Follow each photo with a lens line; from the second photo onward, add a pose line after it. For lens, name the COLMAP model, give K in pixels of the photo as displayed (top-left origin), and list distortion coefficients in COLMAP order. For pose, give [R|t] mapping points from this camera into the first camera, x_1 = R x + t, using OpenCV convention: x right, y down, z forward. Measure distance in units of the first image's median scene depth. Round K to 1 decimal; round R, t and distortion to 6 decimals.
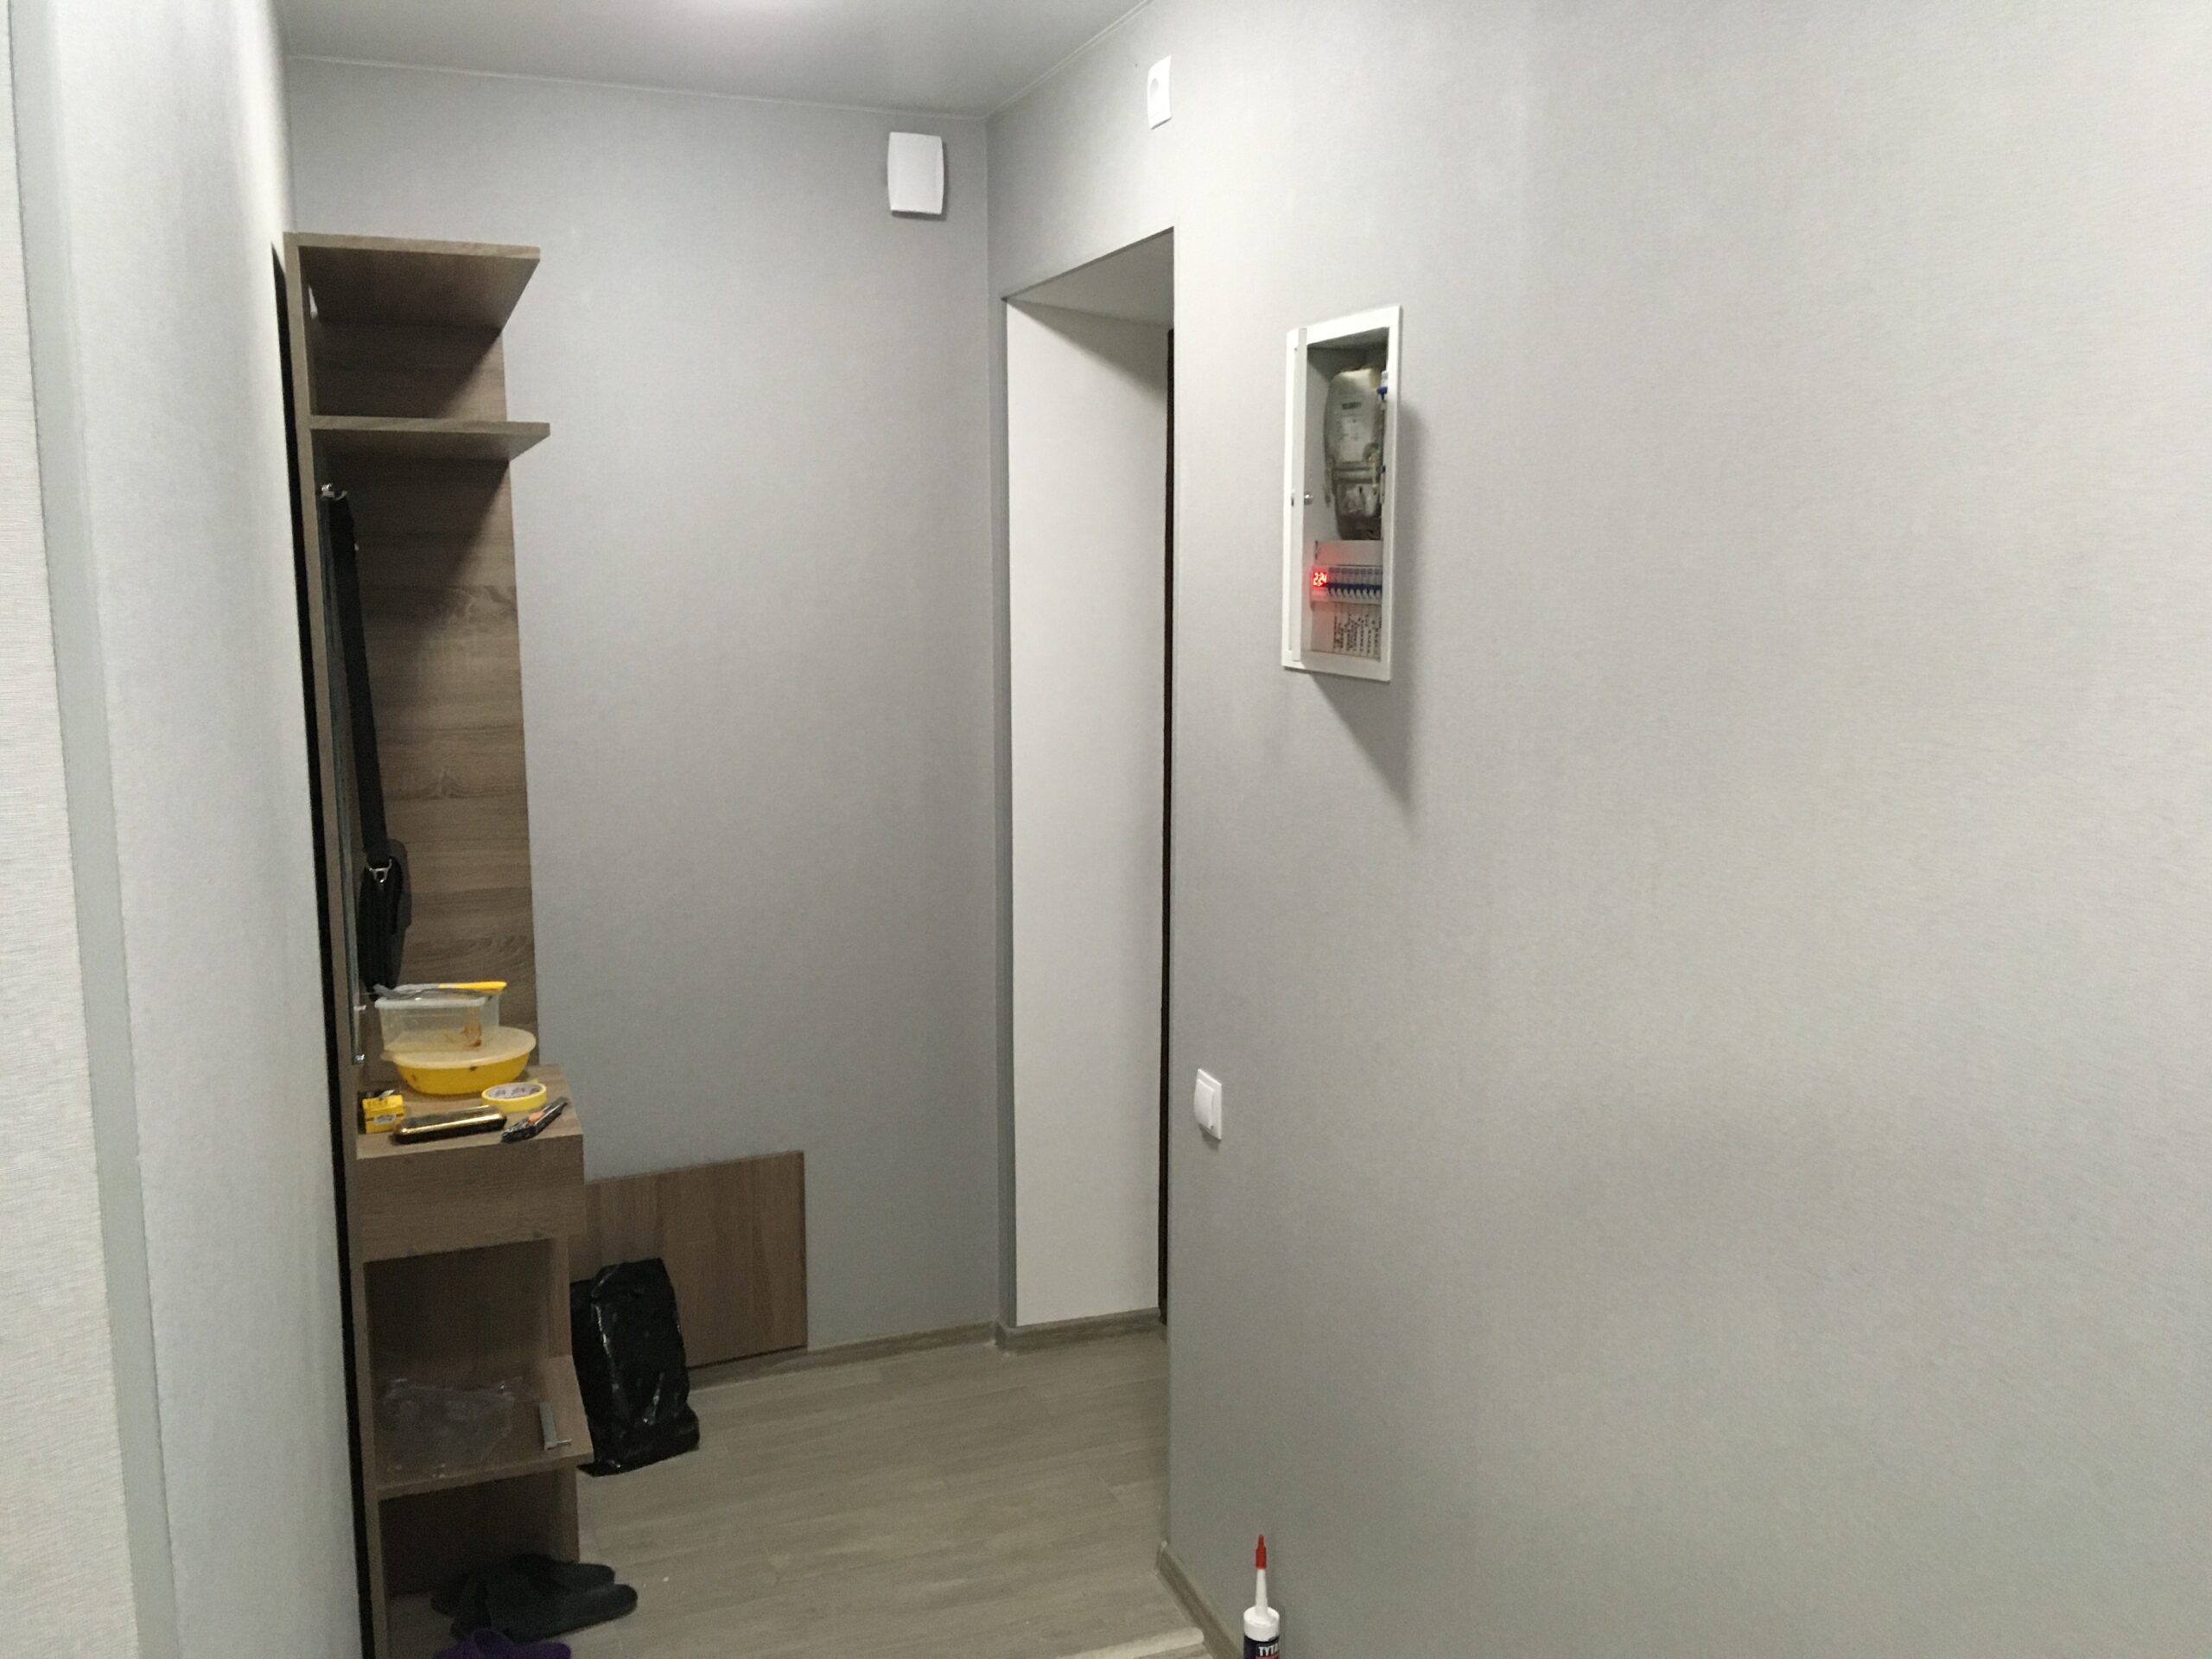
lens RADIAL K [[1848.2, 0, 1104.6], [0, 1848.2, 828.4], [0, 0, 1]] dist [0.055853, -0.088950]
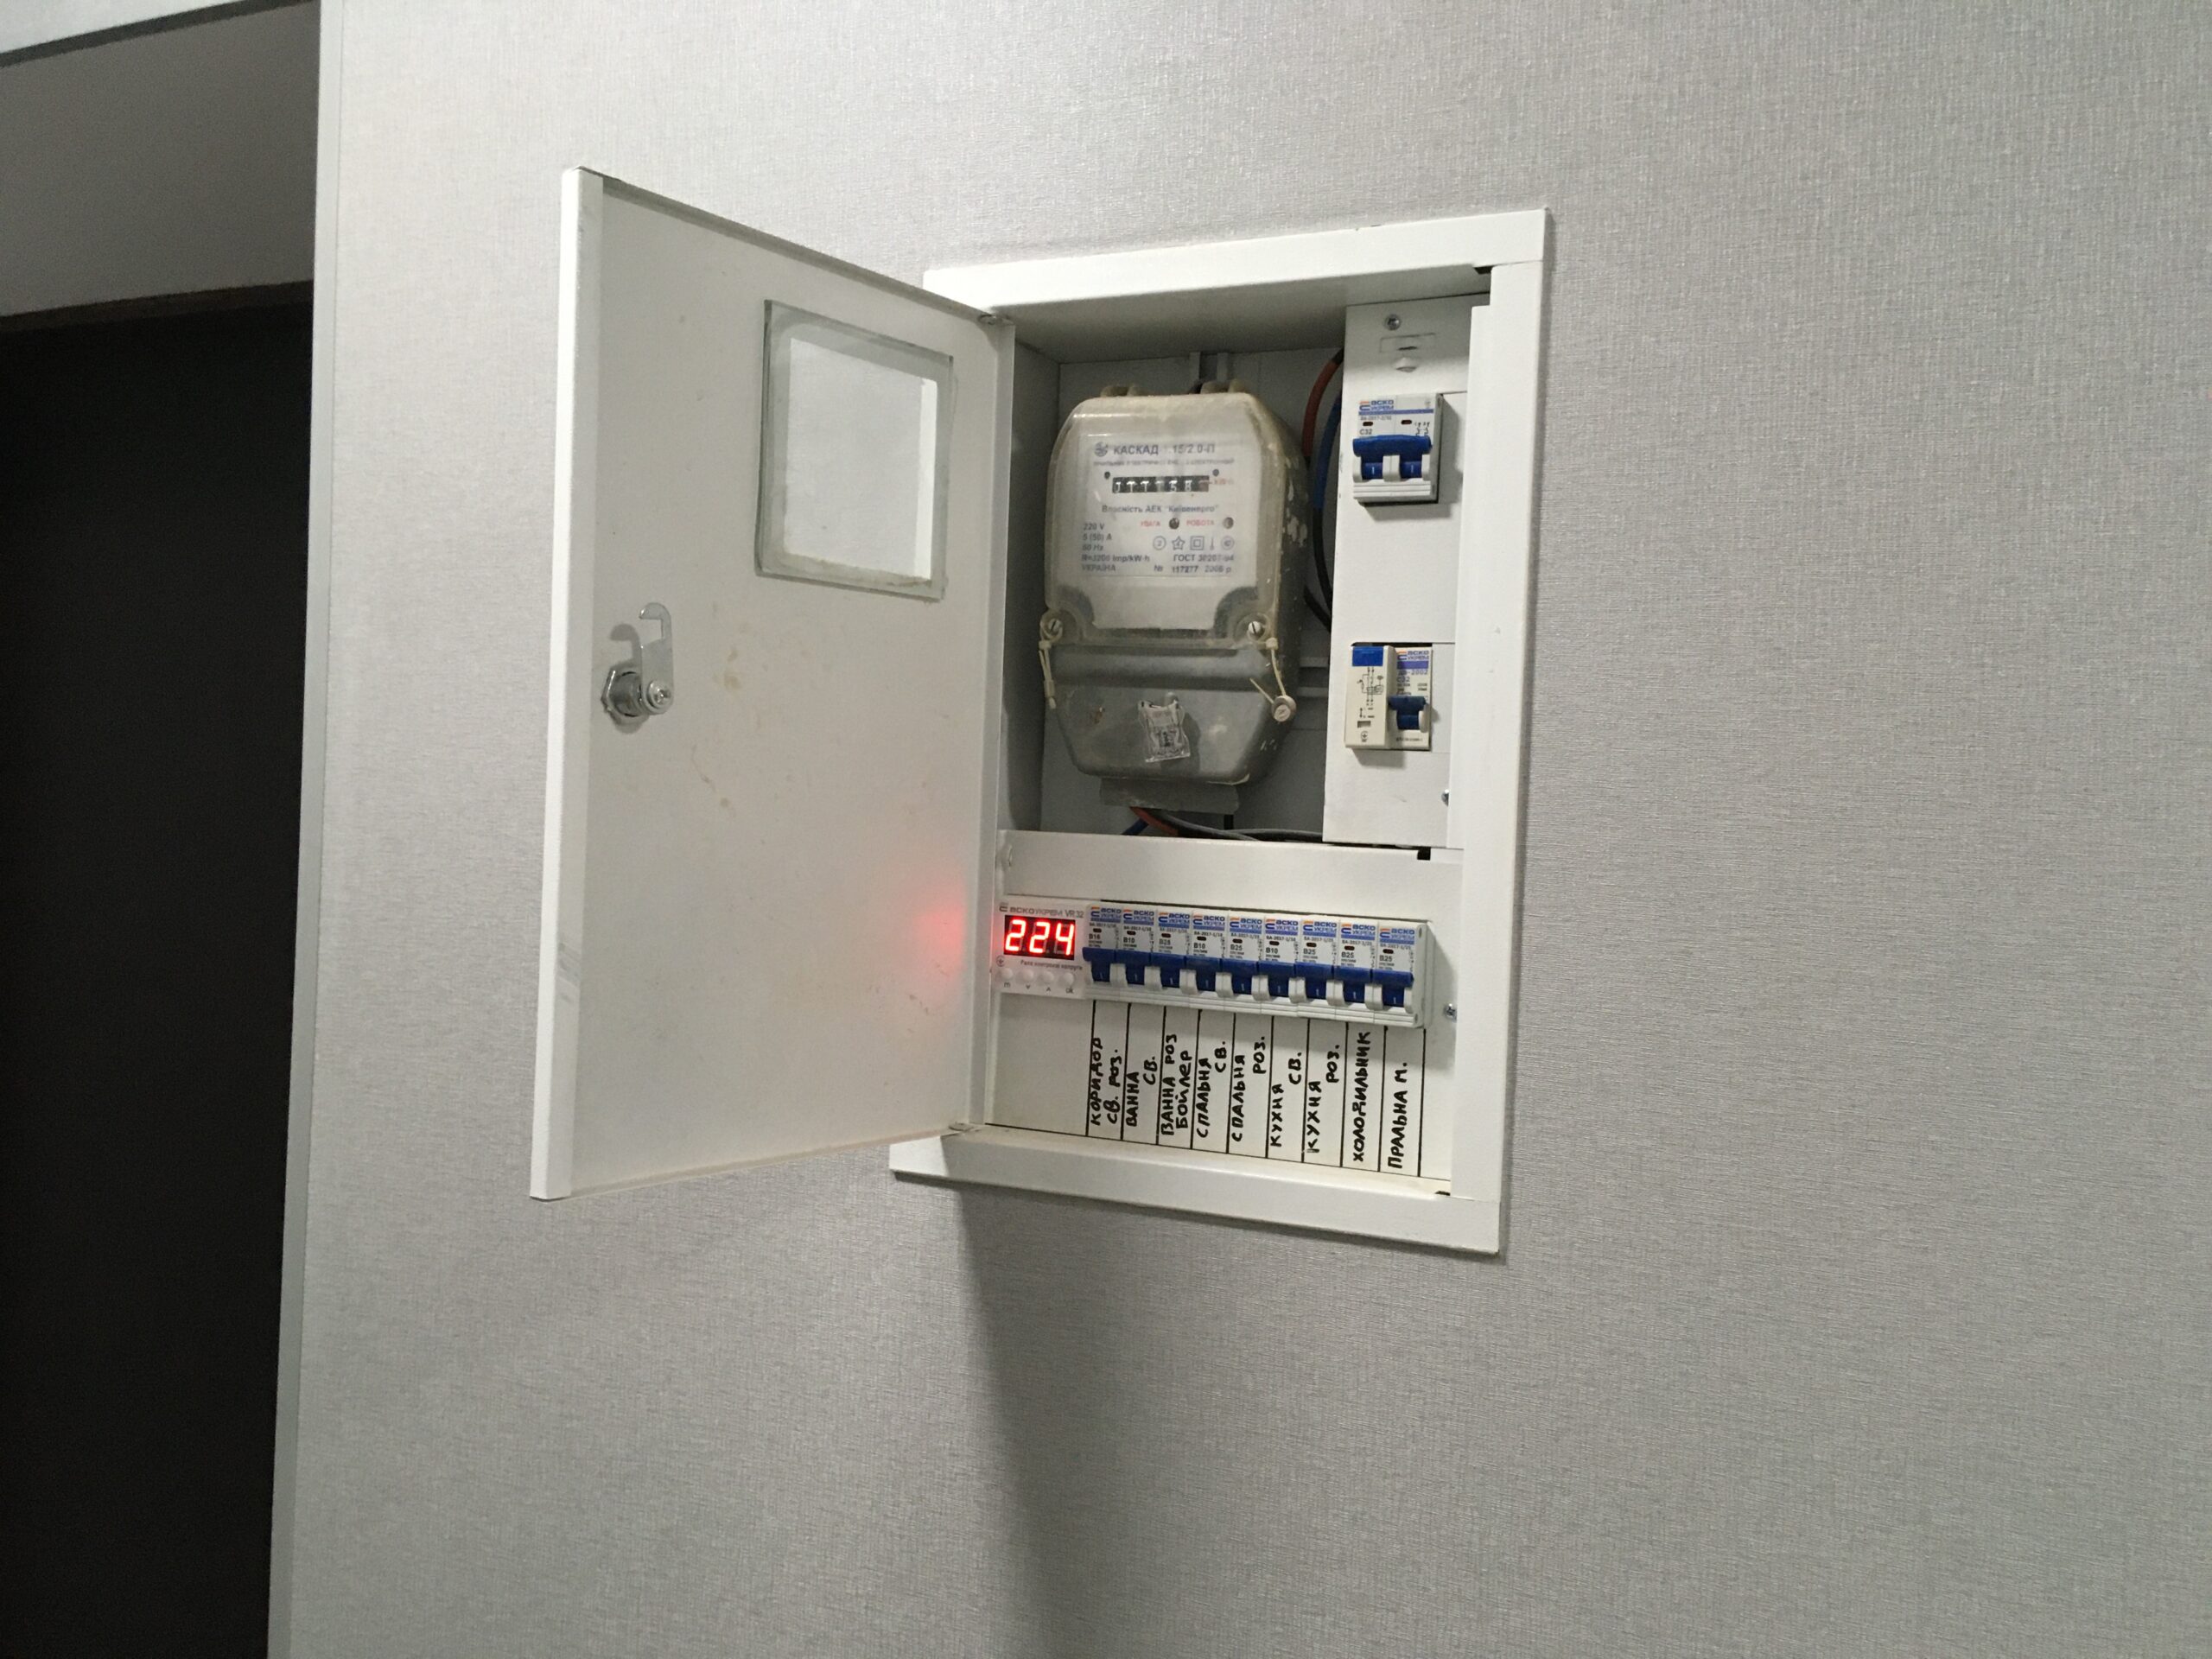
lens RADIAL K [[1848.2, 0, 1106.5], [0, 1848.2, 834.8], [0, 0, 1]] dist [0.055853, -0.088950]
pose [[0.676096, 0.019611, 0.736553, -0.148520], [0.073257, 0.992904, -0.093681, -0.123342], [-0.733163, 0.117294, 0.669861, 0.768051]]
